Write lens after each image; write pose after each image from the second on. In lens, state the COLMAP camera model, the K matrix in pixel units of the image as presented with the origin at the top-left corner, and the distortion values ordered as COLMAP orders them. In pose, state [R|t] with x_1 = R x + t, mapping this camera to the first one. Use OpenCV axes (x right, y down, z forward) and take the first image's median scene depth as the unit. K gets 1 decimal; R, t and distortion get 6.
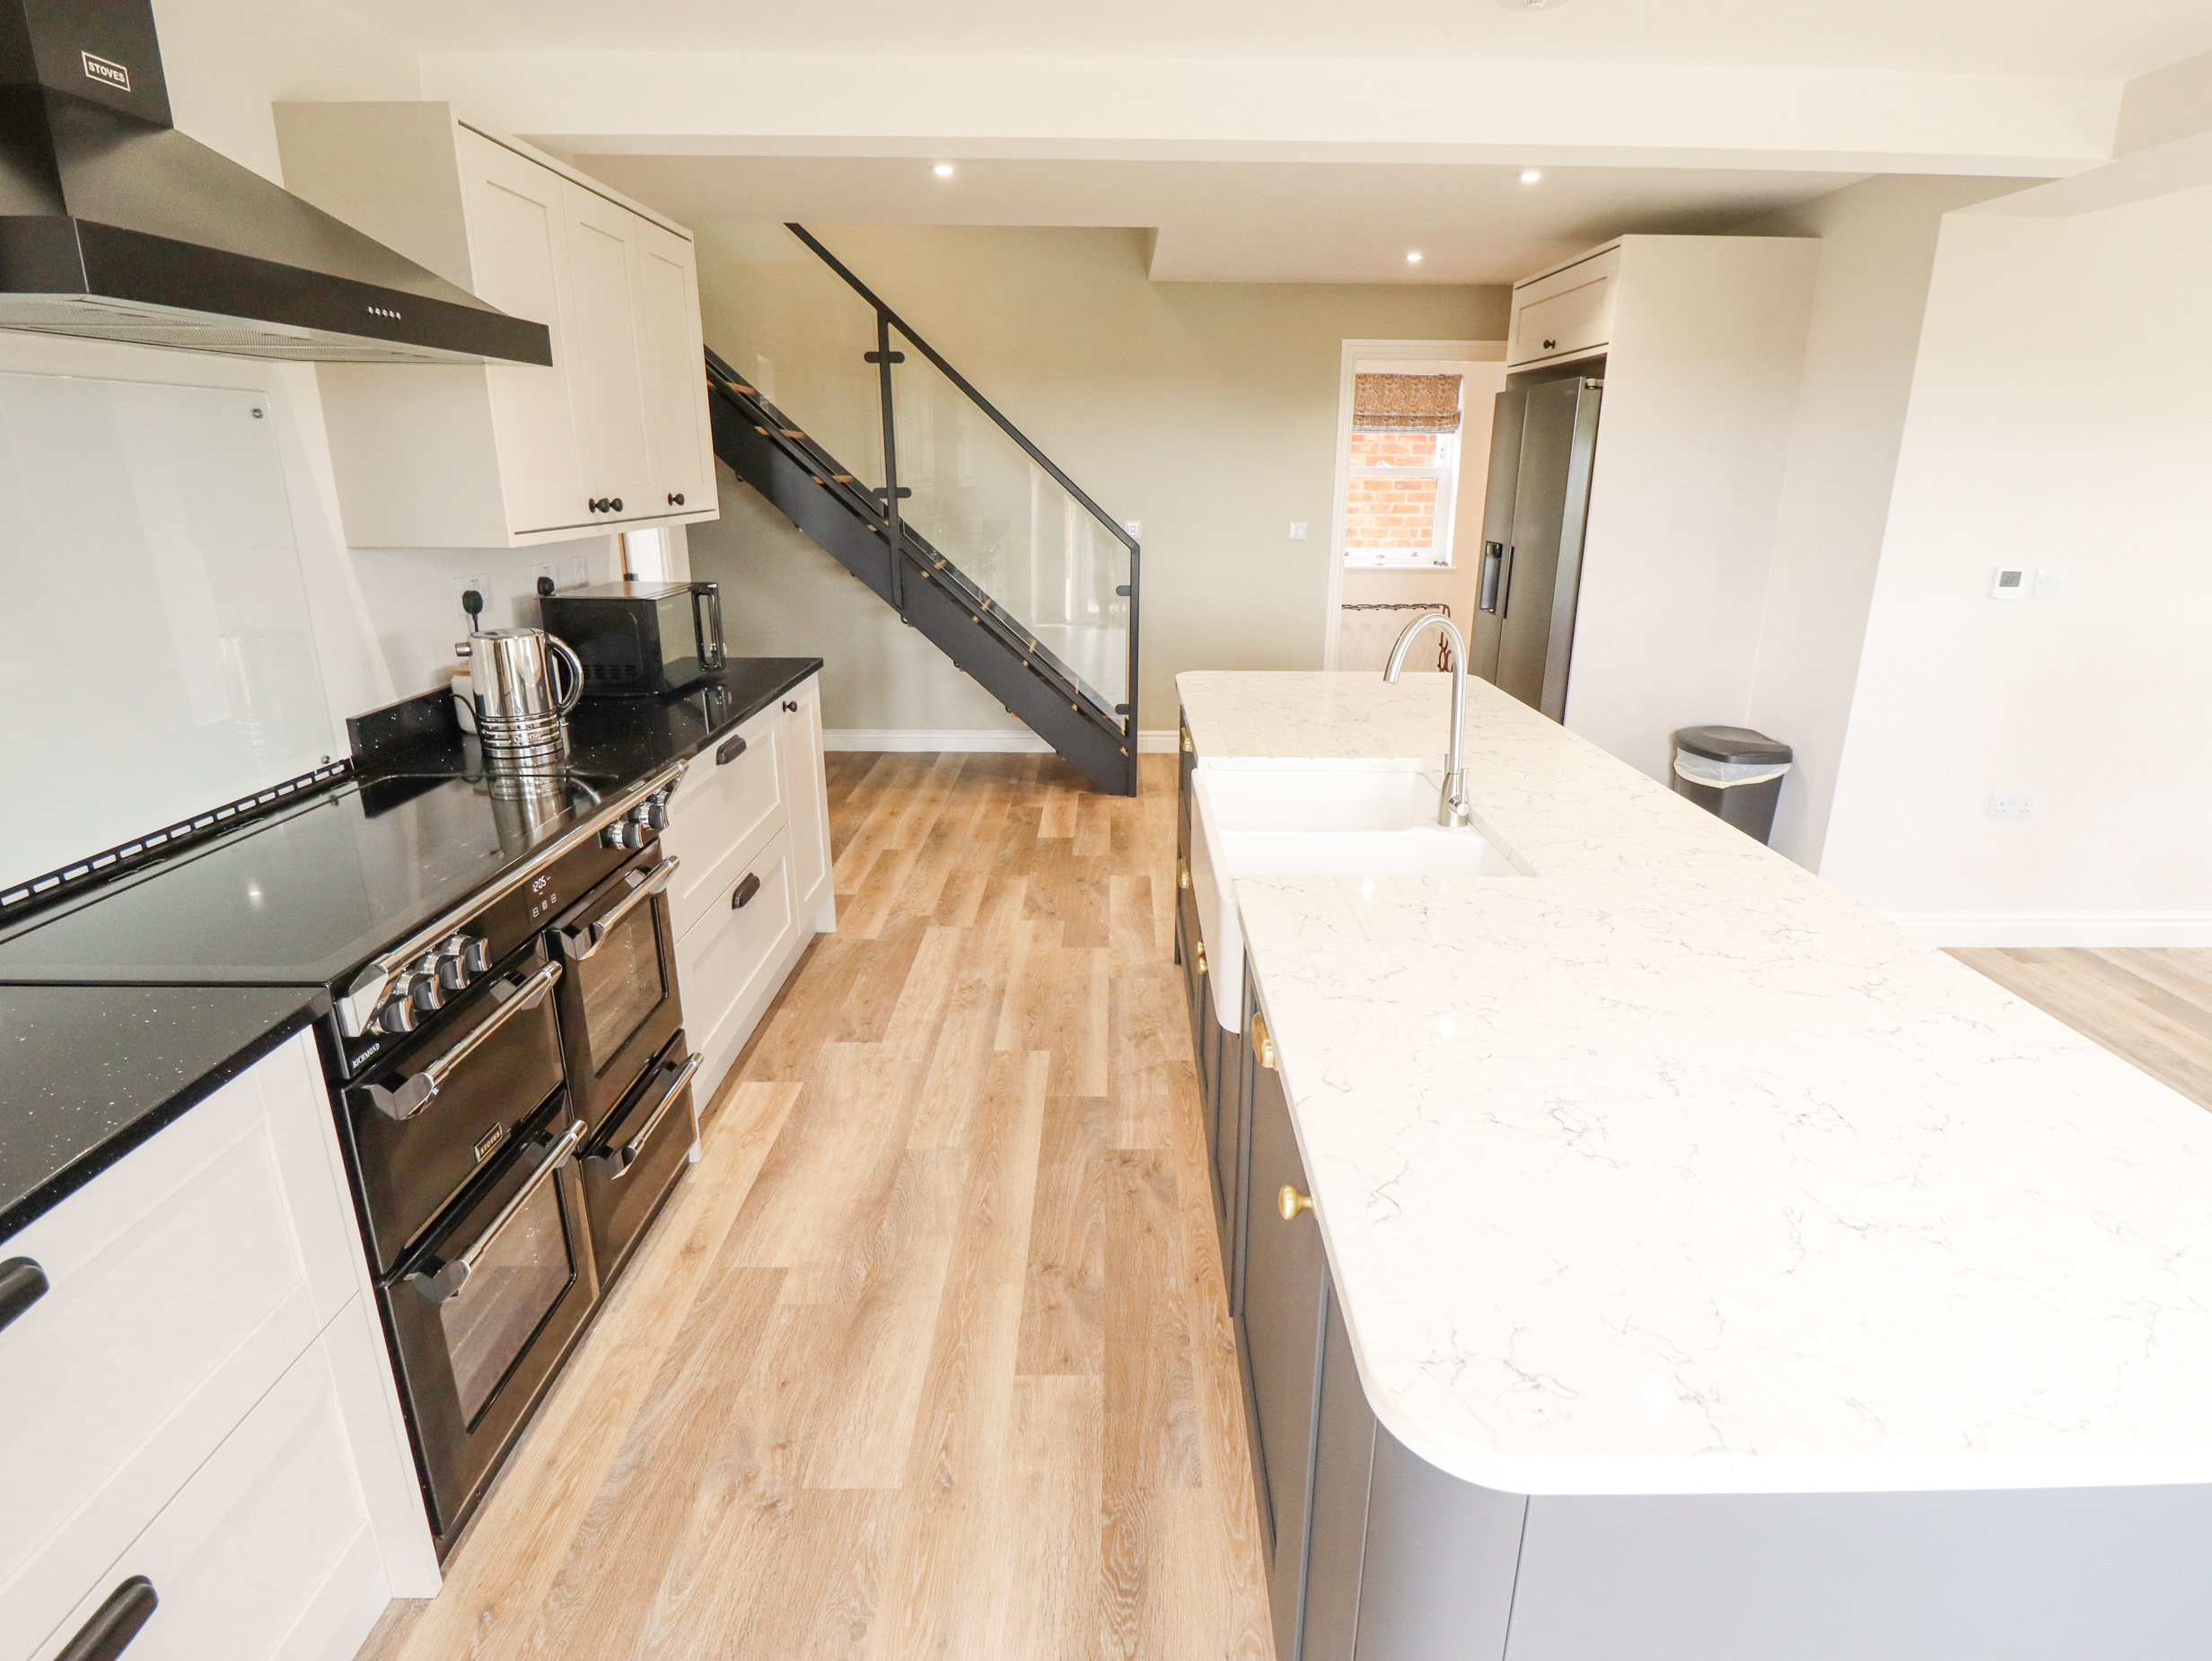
lens RADIAL K [[1153.4, 0, 1128.9], [0, 1153.4, 820.0], [0, 0, 1]] dist [0.000491, -0.014389]
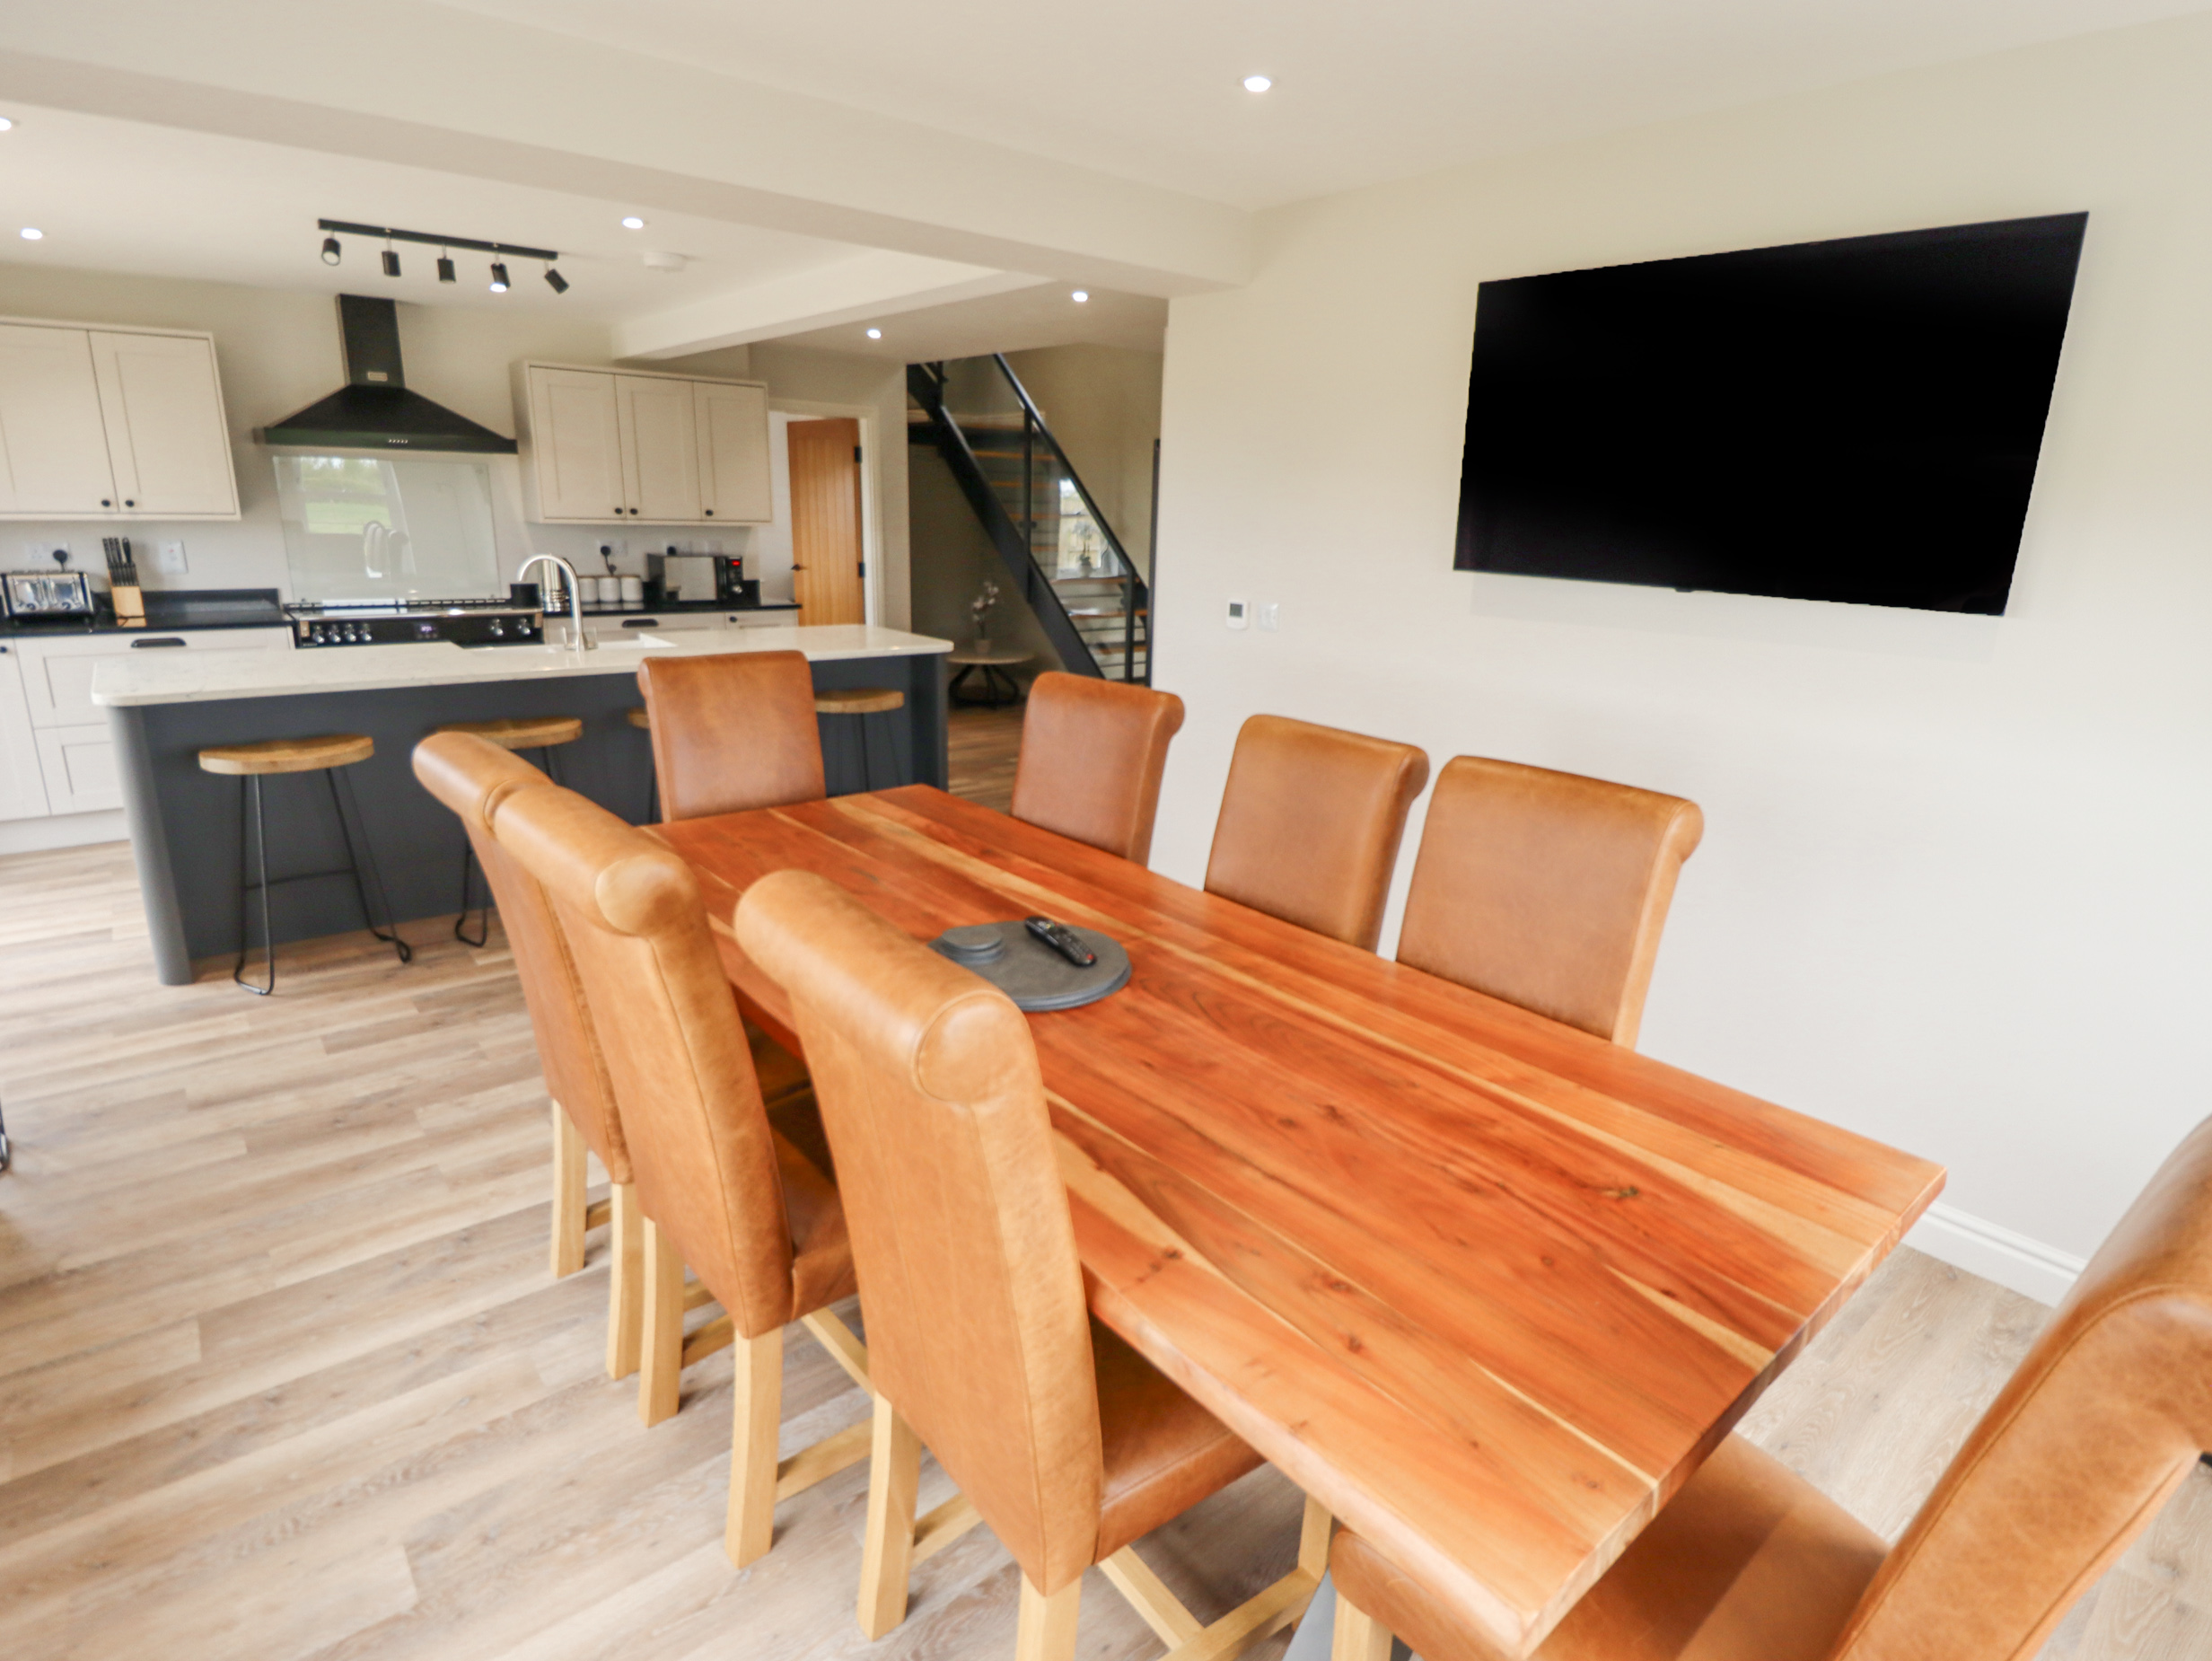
lens RADIAL K [[1153.4, 0, 1128.9], [0, 1153.4, 820.0], [0, 0, 1]] dist [0.000491, -0.014389]
pose [[0.634237, 0.213293, -0.743135, 1.759590], [-0.251271, 0.965879, 0.062775, -0.064311], [0.731168, 0.146914, 0.666191, 0.254067]]
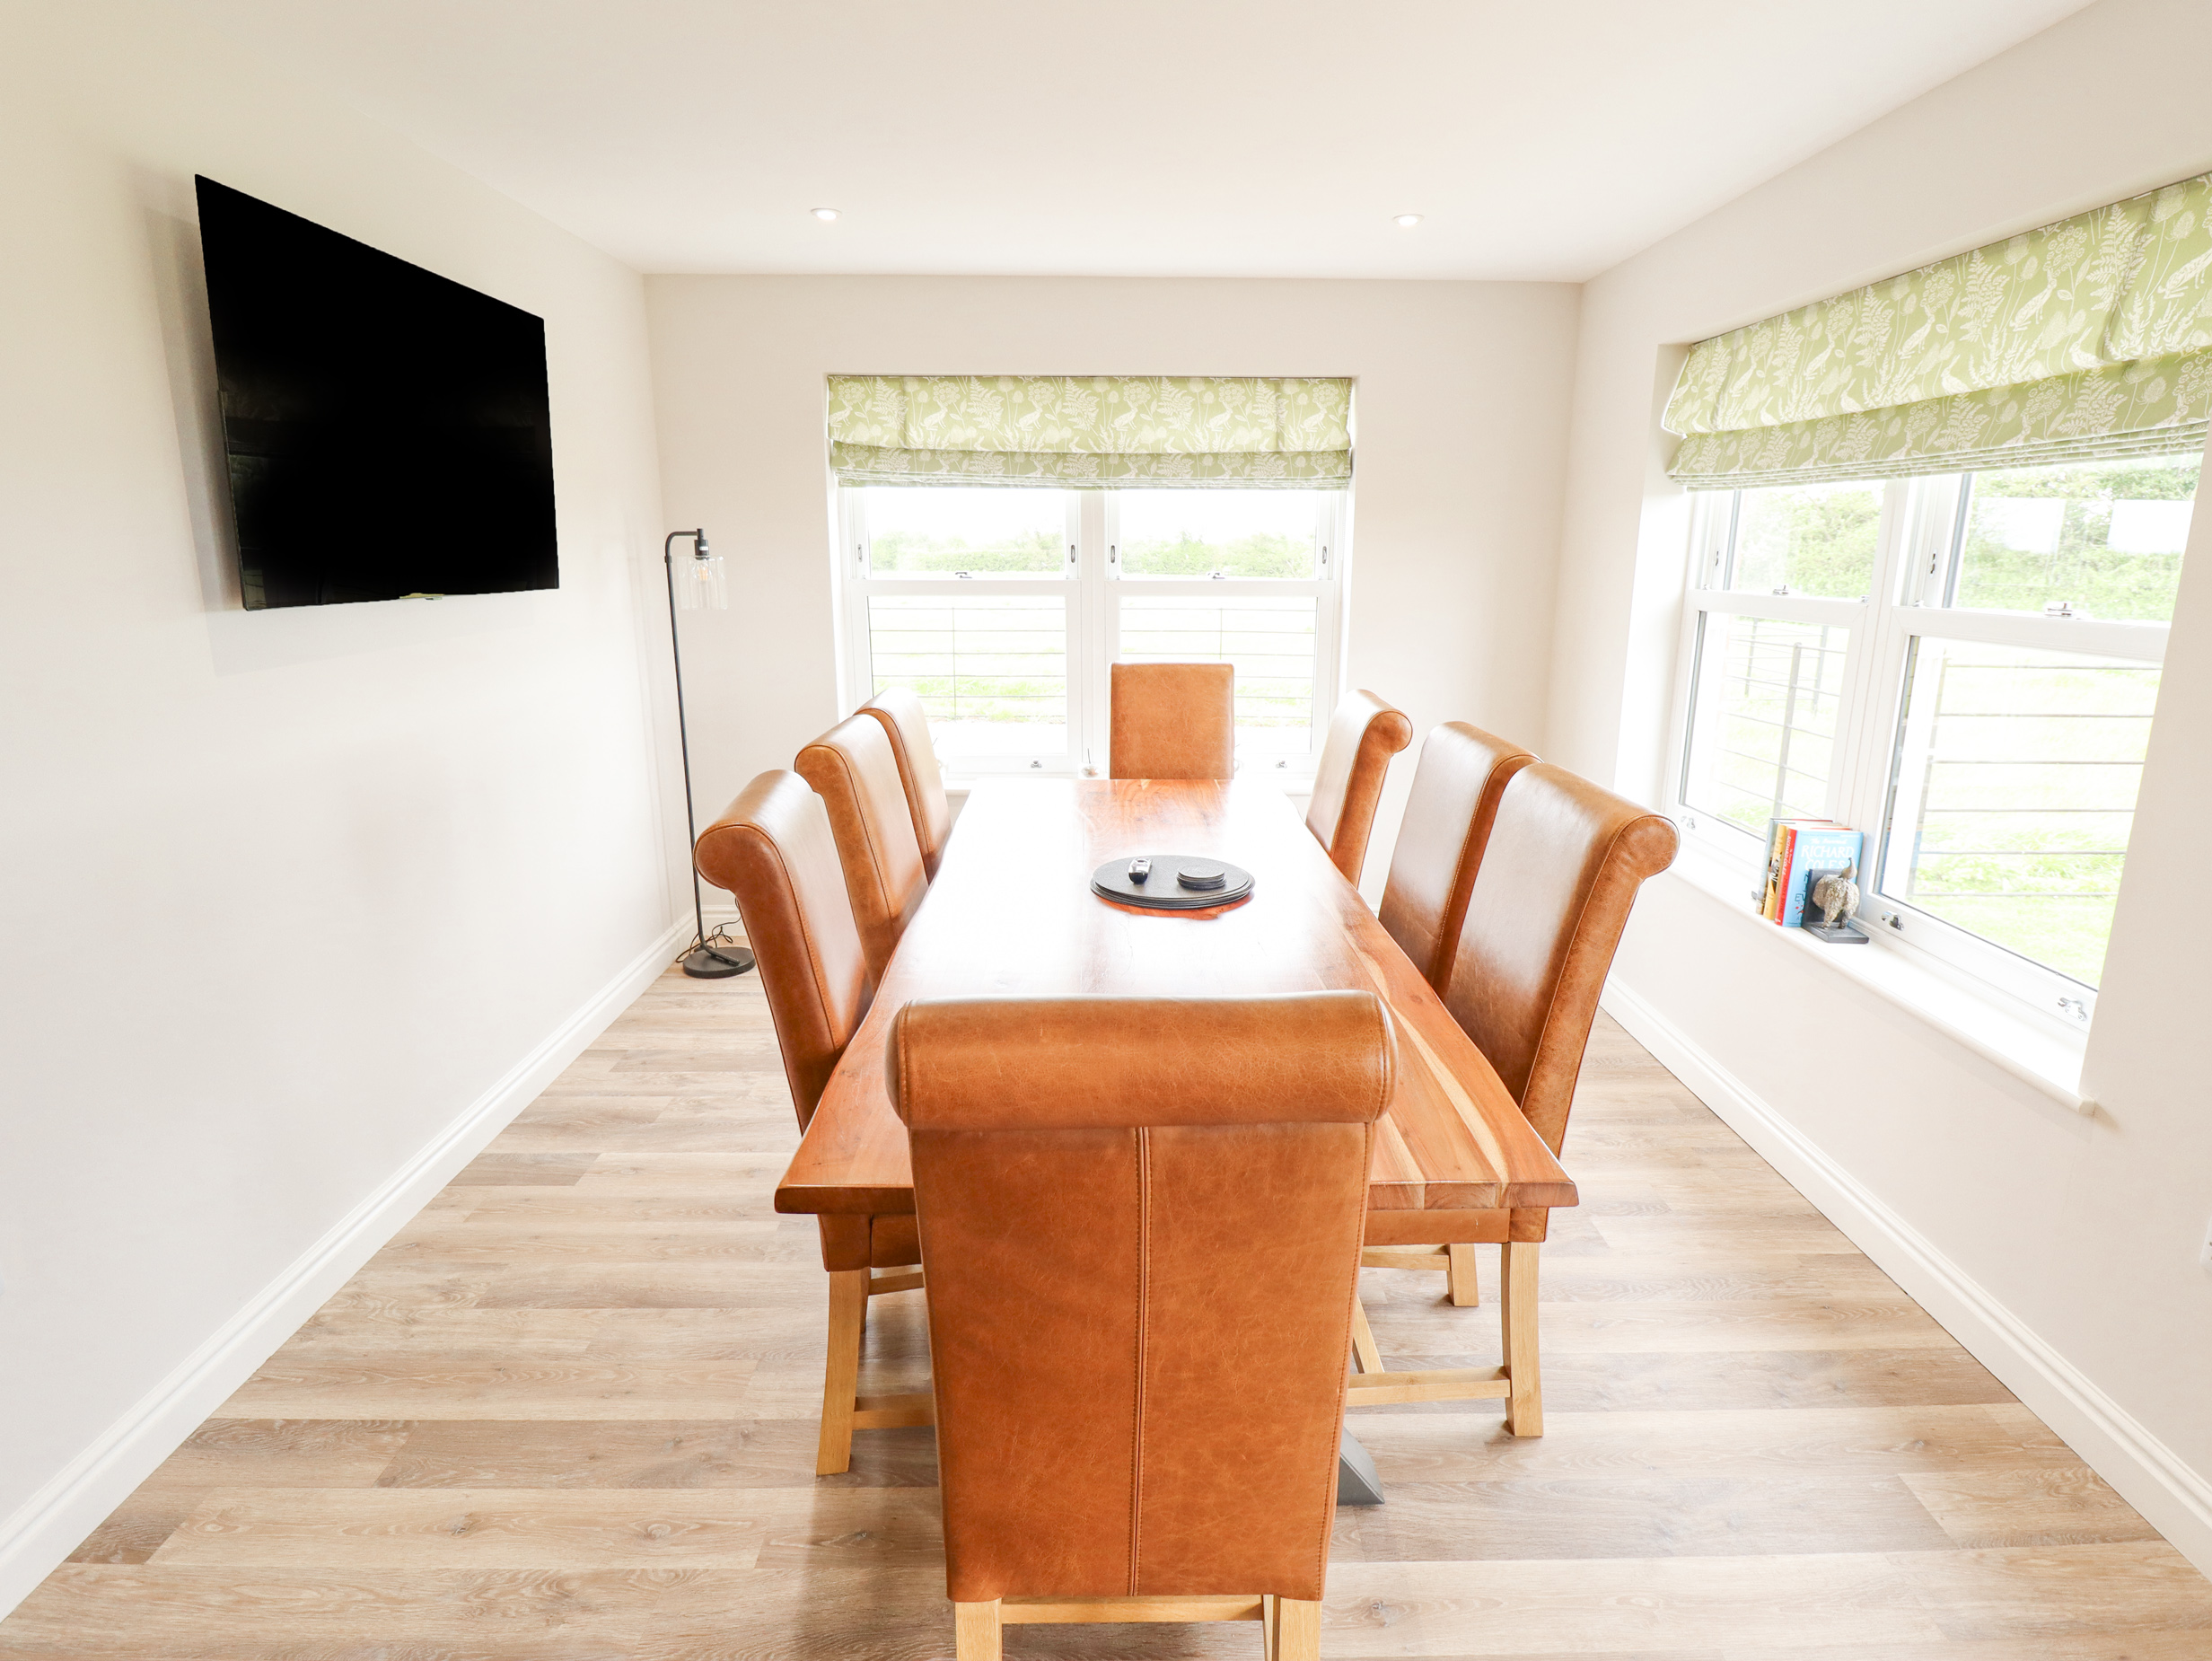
lens RADIAL K [[1153.4, 0, 1128.9], [0, 1153.4, 820.0], [0, 0, 1]] dist [0.000491, -0.014389]
pose [[-0.005861, -0.238656, 0.971087, 0.478963], [0.291520, 0.928514, 0.229952, -0.178157], [-0.956547, 0.284439, 0.064131, 0.603677]]
